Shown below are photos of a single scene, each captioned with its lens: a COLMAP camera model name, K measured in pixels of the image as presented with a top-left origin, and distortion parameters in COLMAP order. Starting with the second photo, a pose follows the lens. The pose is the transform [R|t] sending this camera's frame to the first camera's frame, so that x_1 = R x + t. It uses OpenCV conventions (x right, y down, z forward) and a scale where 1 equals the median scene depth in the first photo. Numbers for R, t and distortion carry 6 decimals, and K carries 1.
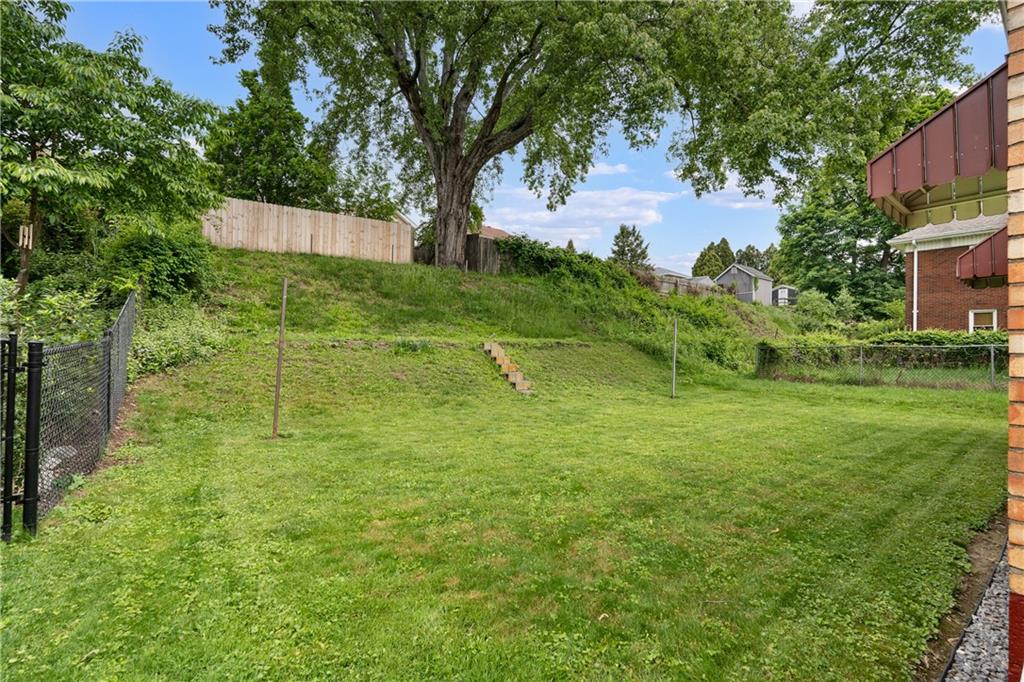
lens RADIAL K [[447.1, 0, 514.9], [0, 447.1, 332.3], [0, 0, 1]] dist [-0.002365, 0.000189]
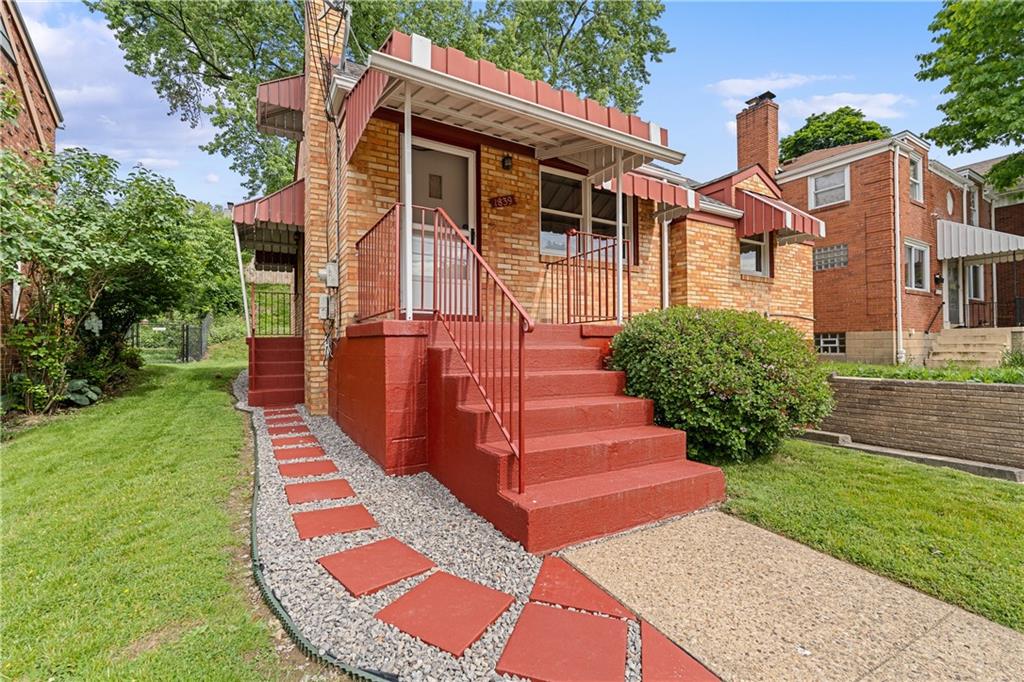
lens RADIAL K [[447.1, 0, 513.3], [0, 447.1, 348.0], [0, 0, 1]] dist [-0.002365, 0.000189]
pose [[0.991236, -0.000956, -0.132098, 1.127169], [0.004404, 0.999657, 0.025816, 0.057052], [0.132028, -0.026172, 0.990900, -1.226702]]
